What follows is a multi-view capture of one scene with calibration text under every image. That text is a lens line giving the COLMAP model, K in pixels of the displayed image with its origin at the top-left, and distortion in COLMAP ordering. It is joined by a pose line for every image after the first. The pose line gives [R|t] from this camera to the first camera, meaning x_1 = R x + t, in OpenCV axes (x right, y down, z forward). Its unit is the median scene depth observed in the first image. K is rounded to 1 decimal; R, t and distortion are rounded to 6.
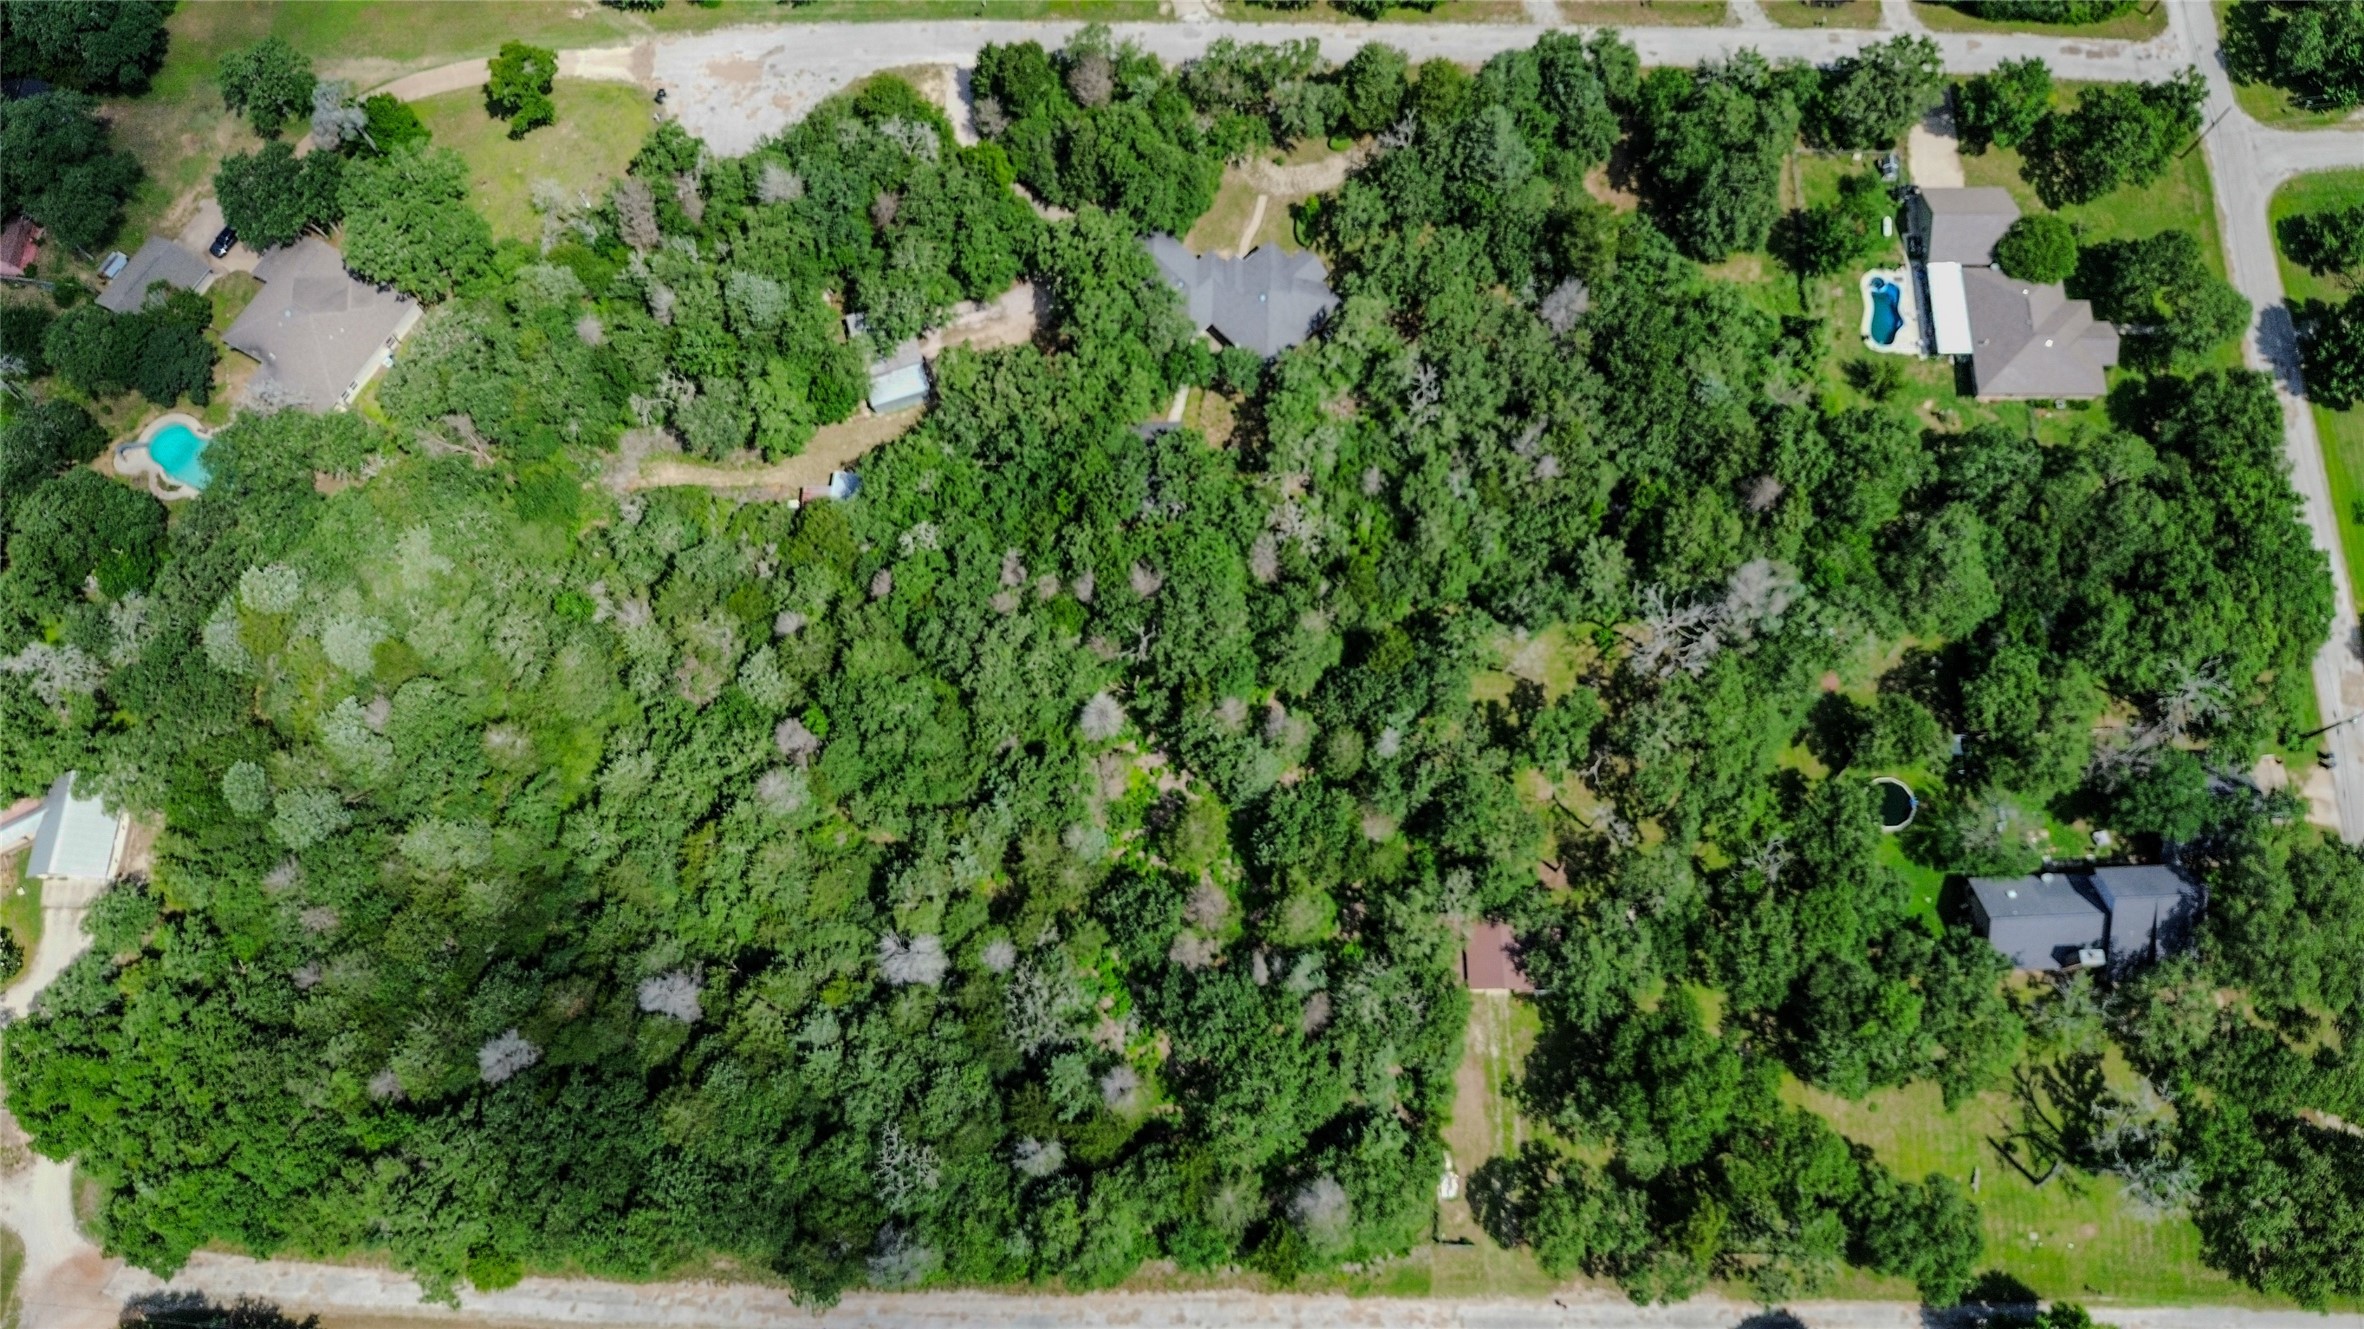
lens RADIAL K [[1674.8, 0, 1185.1], [0, 1674.8, 650.8], [0, 0, 1]] dist [0.069254, -0.069335]
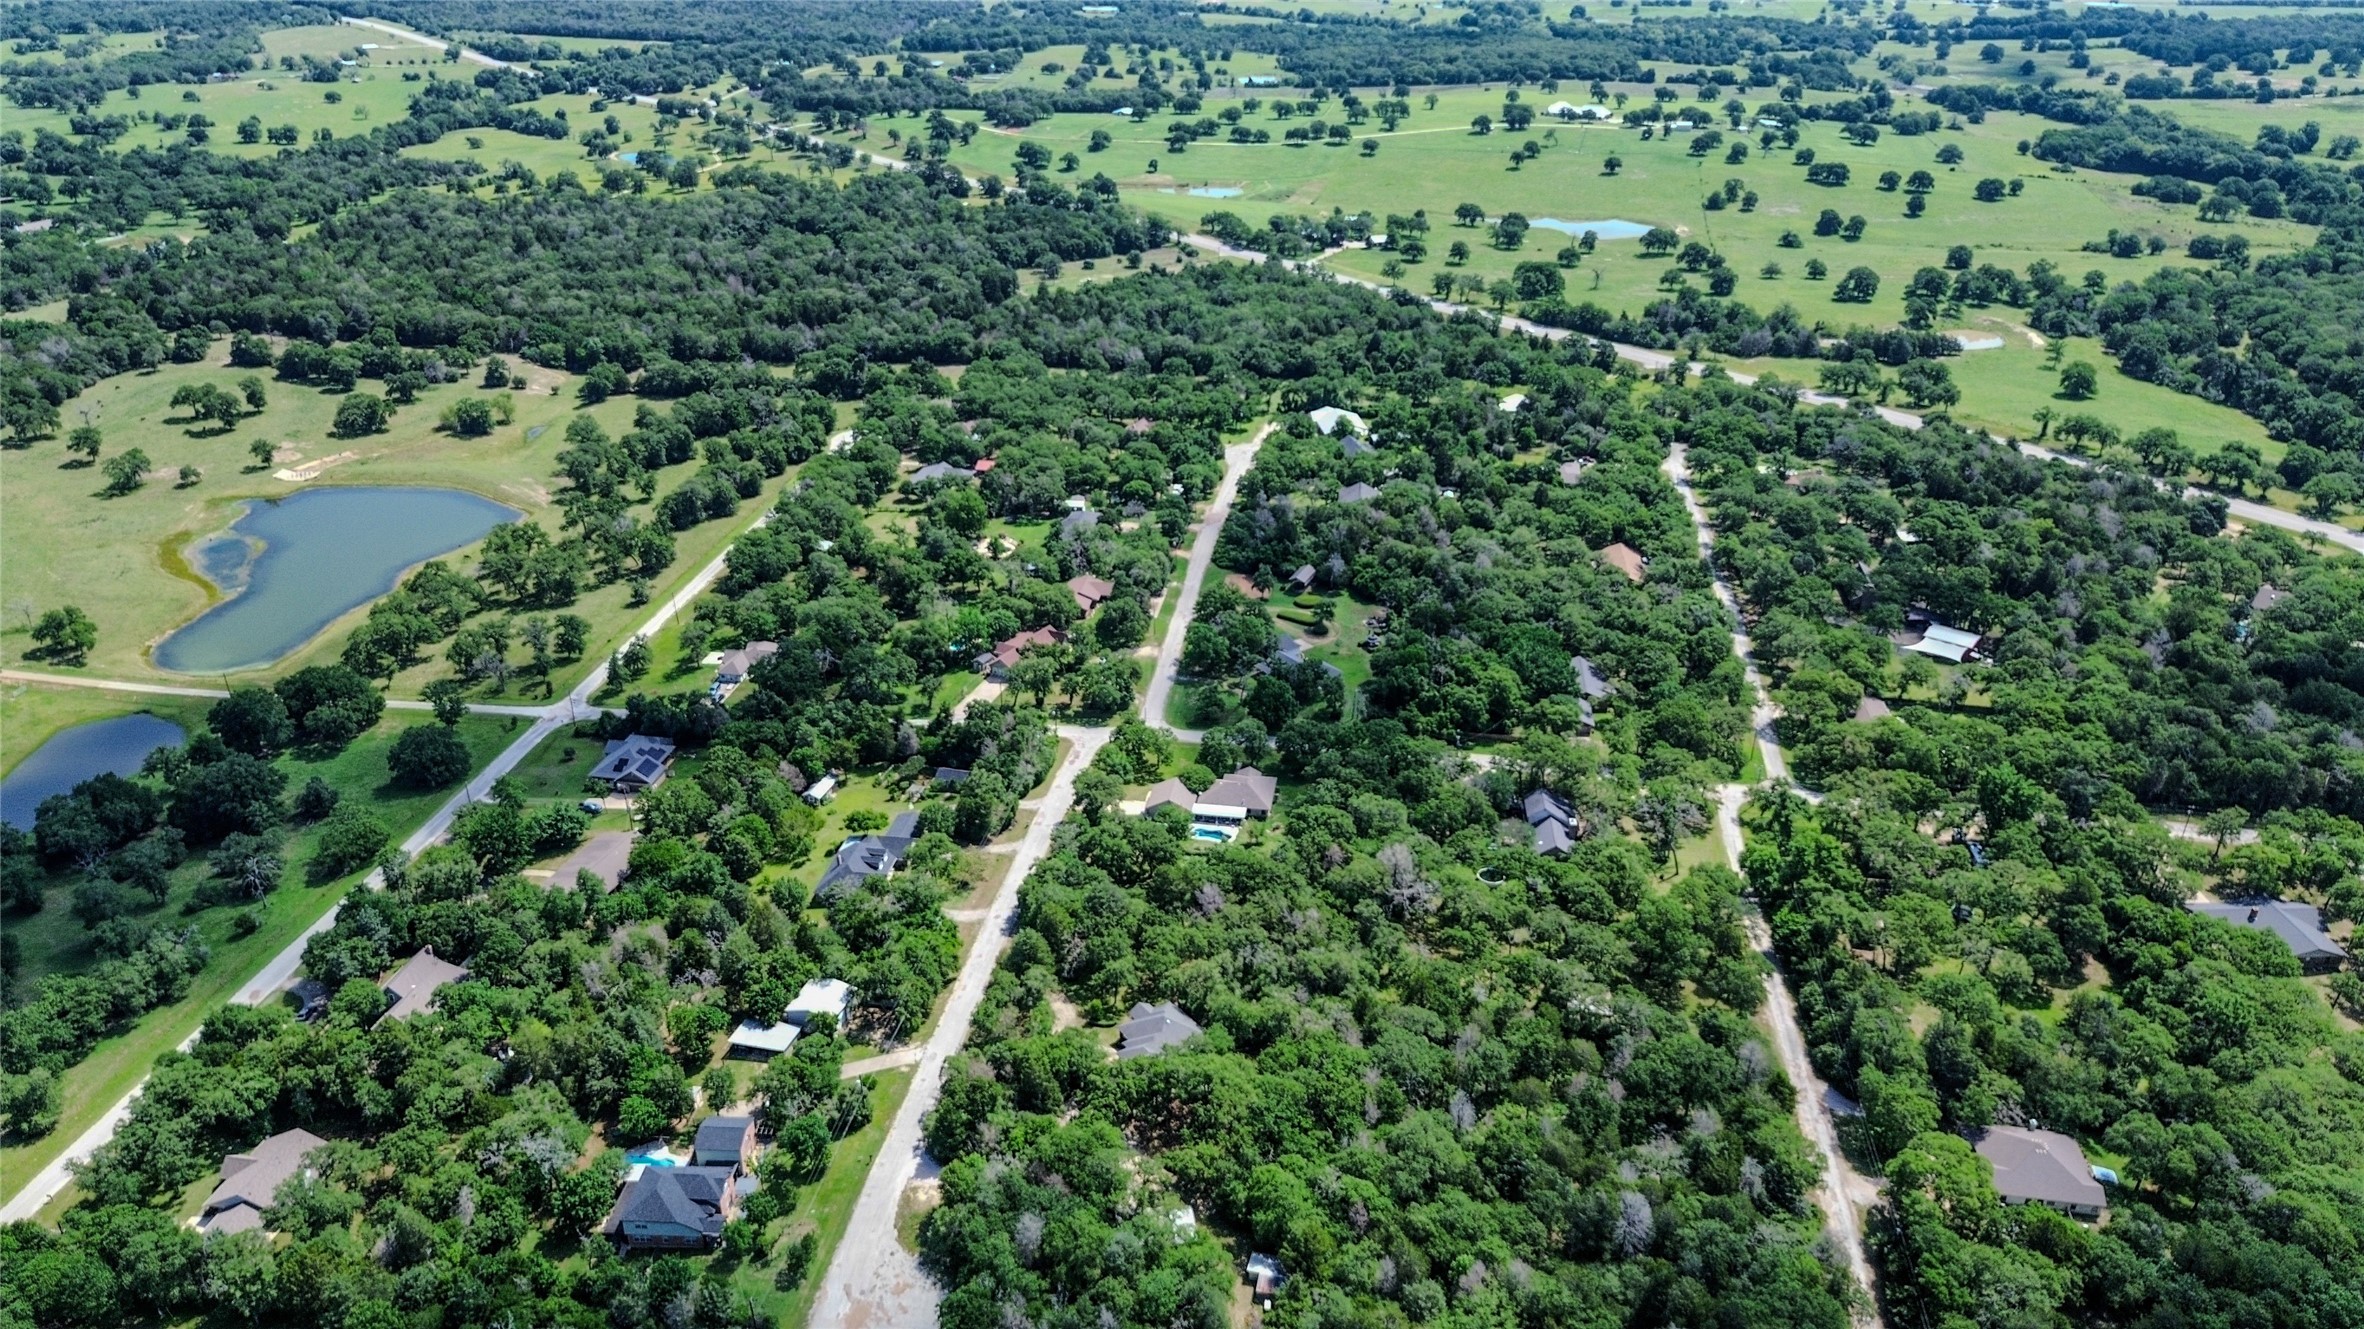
lens RADIAL K [[1674.8, 0, 1191.3], [0, 1674.8, 669.6], [0, 0, 1]] dist [0.069254, -0.069335]
pose [[0.139497, -0.431501, 0.891262, -1.242042], [0.937434, 0.347496, 0.021515, -0.355590], [-0.318994, 0.832498, 0.452978, 0.044199]]
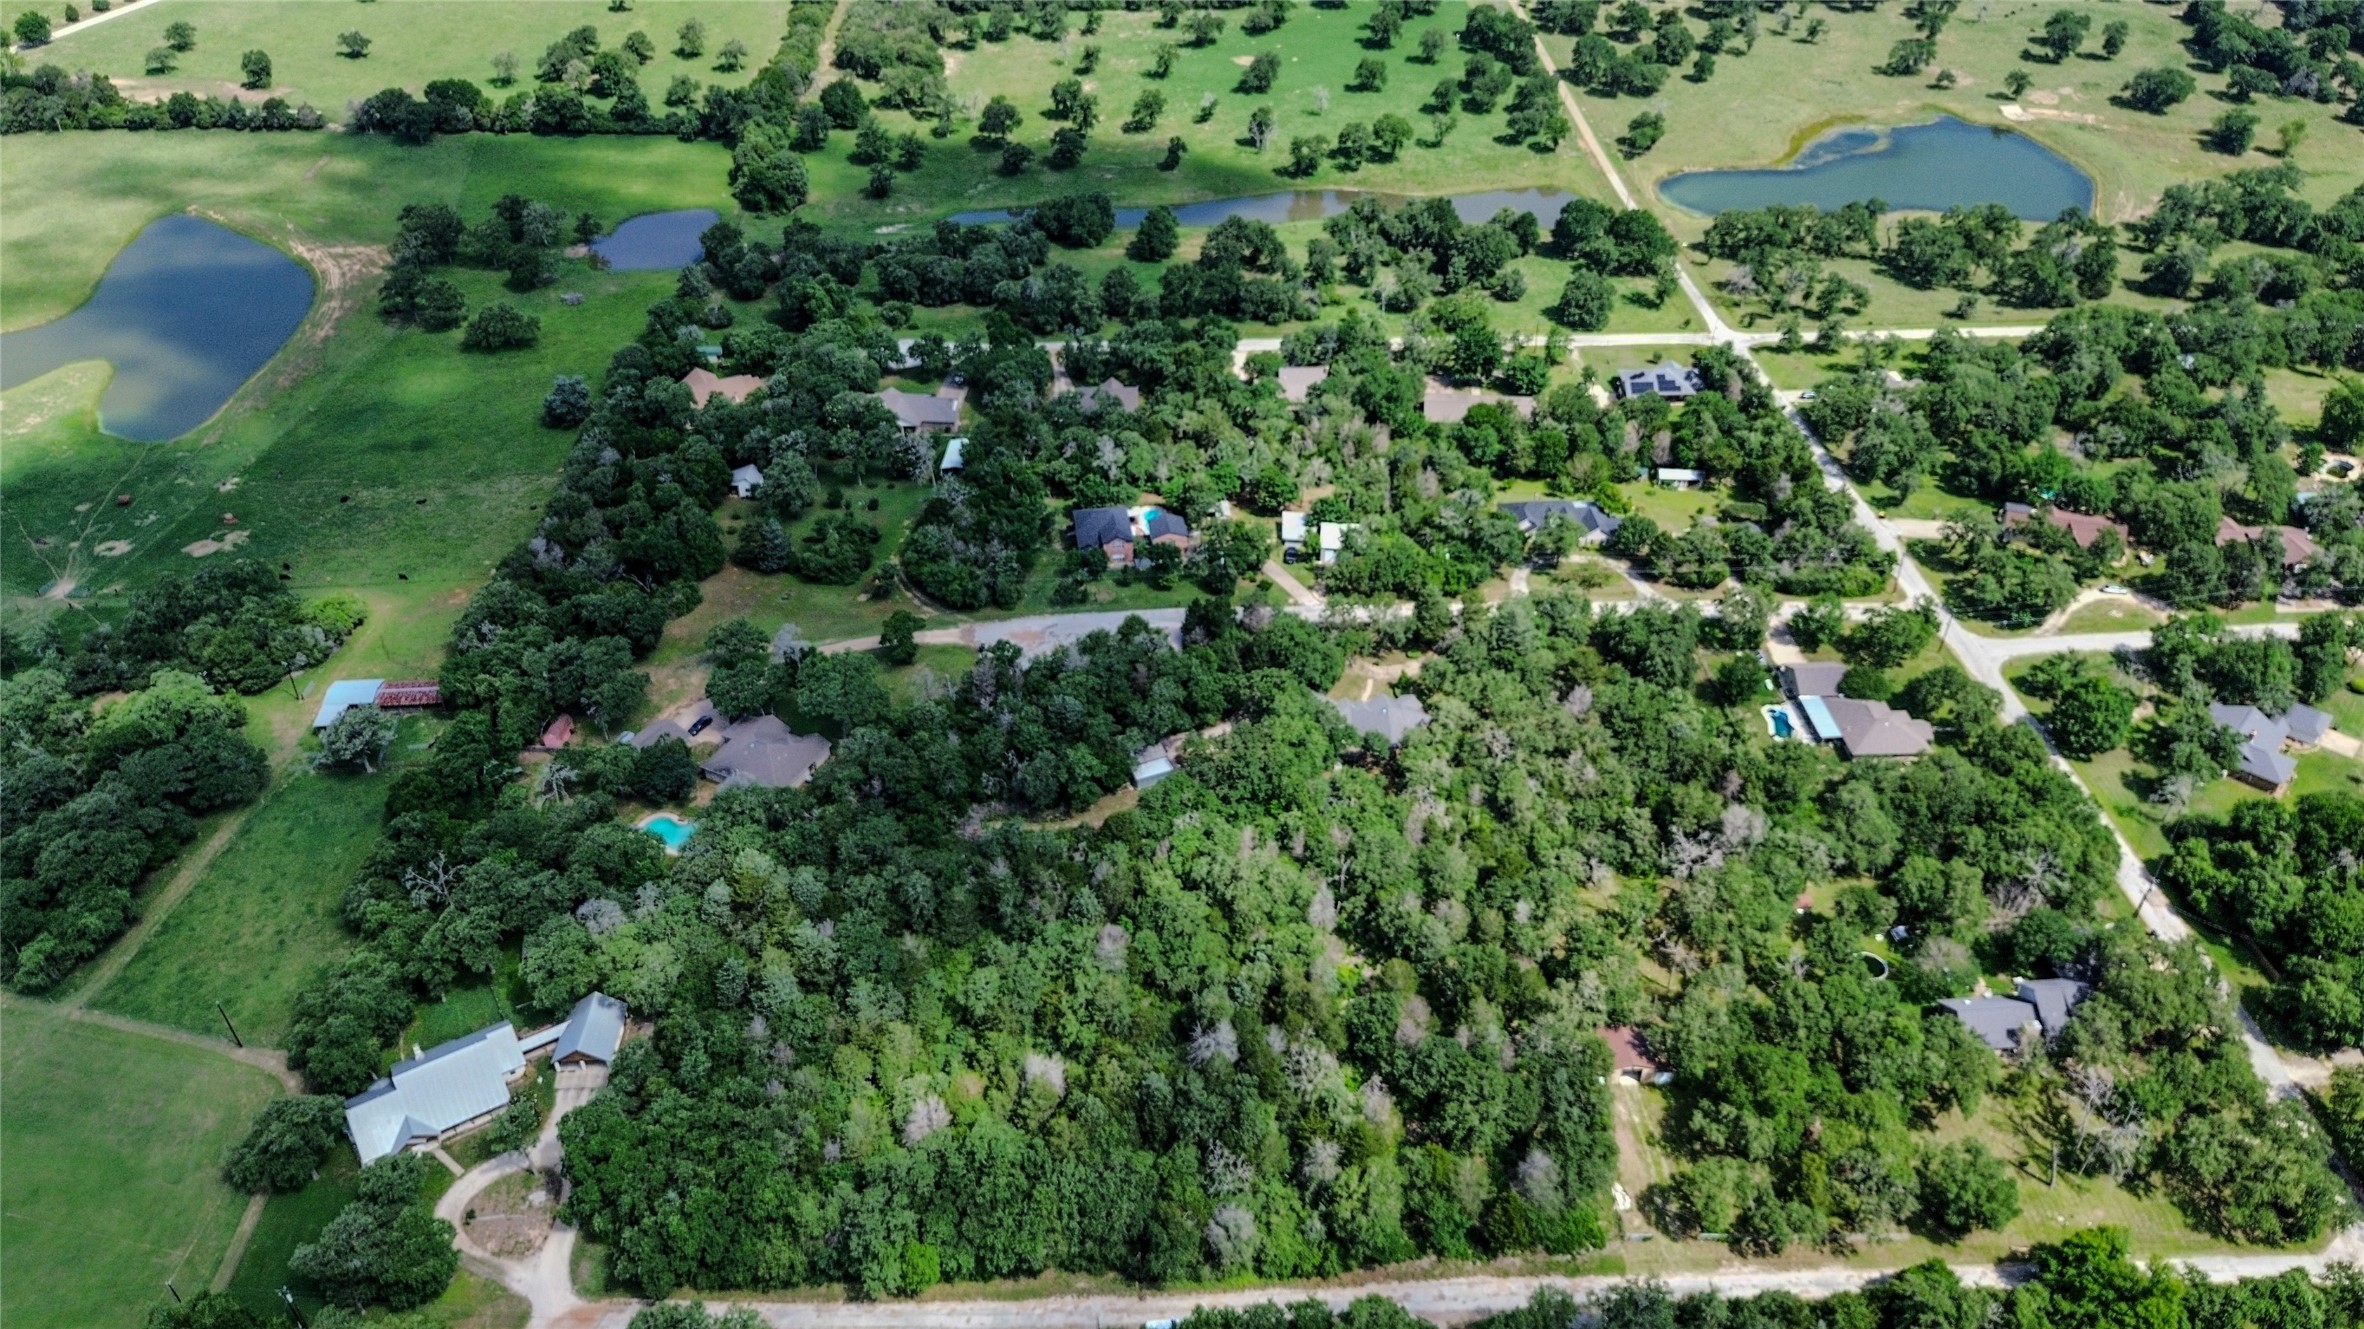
lens RADIAL K [[1674.8, 0, 1190.1], [0, 1674.8, 655.2], [0, 0, 1]] dist [0.069254, -0.069335]
pose [[0.998042, -0.027999, 0.055927, -0.234133], [0.055157, 0.815597, -0.575986, 0.673819], [-0.029487, 0.577943, 0.815544, -0.311883]]
